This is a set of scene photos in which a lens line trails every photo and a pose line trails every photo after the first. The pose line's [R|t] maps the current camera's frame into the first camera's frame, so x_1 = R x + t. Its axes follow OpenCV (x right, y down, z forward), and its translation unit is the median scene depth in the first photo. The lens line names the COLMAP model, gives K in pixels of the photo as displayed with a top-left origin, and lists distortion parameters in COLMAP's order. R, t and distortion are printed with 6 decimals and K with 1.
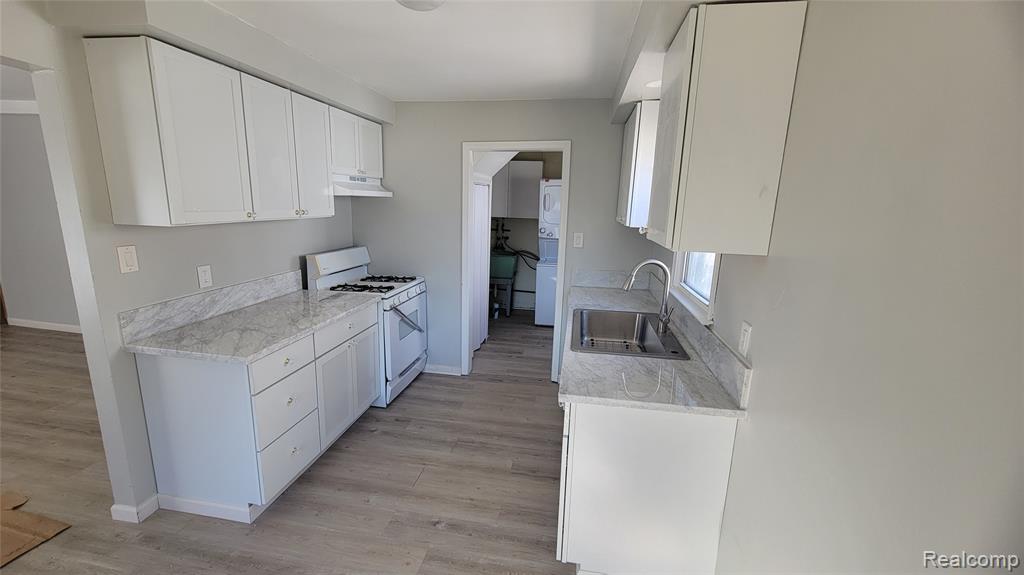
lens RADIAL K [[420.8, 0, 507.4], [0, 420.8, 290.2], [0, 0, 1]] dist [0.007332, -0.000052]
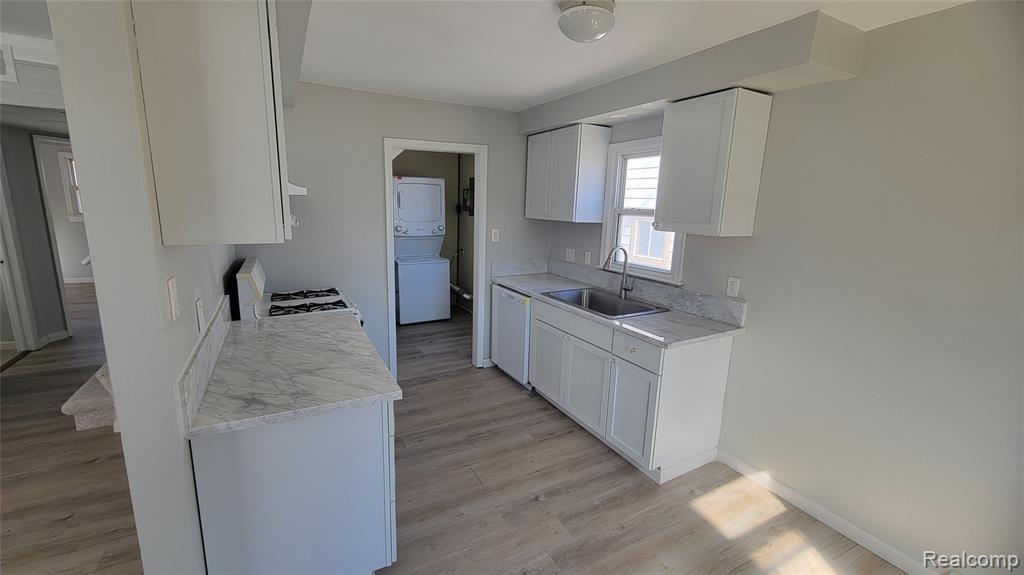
lens RADIAL K [[420.8, 0, 513.2], [0, 420.8, 291.6], [0, 0, 1]] dist [0.007332, -0.000052]
pose [[0.776619, -0.133351, 0.615695, -0.731841], [0.122813, 0.990636, 0.059646, -0.048005], [-0.617884, 0.029293, 0.785724, 0.142510]]
